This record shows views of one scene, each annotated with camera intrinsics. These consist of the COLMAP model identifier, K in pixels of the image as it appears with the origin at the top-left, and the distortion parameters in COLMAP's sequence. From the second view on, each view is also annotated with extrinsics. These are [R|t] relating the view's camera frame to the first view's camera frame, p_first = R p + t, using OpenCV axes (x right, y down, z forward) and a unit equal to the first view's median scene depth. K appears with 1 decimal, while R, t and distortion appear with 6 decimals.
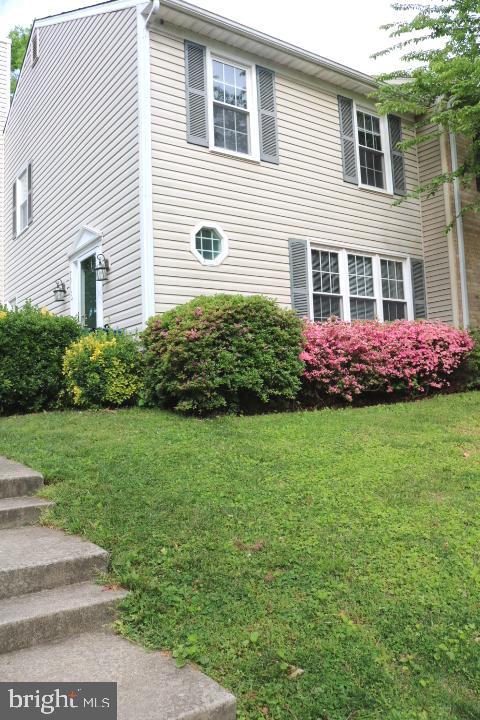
lens RADIAL K [[593.8, 0, 240.1], [0, 593.8, 352.3], [0, 0, 1]] dist [-0.130440, 0.104609]
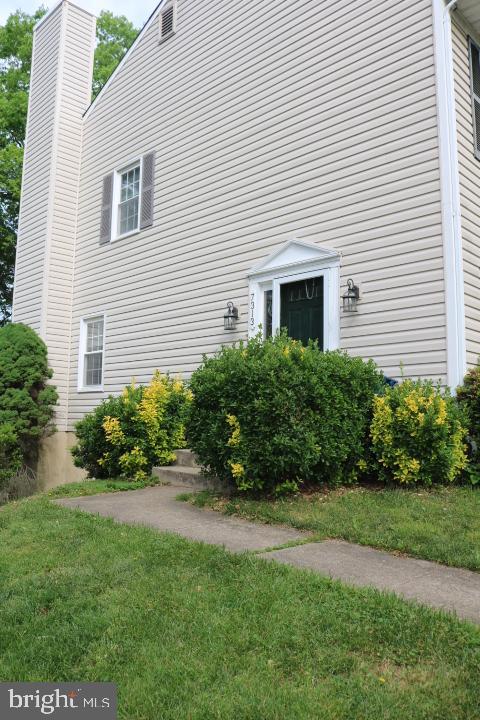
lens RADIAL K [[593.8, 0, 240.1], [0, 593.8, 352.3], [0, 0, 1]] dist [-0.130440, 0.104609]
pose [[0.983737, 0.075120, 0.163155, -0.420631], [-0.066423, 0.996097, -0.058129, -0.011824], [-0.166885, 0.046346, 0.984887, 0.215669]]
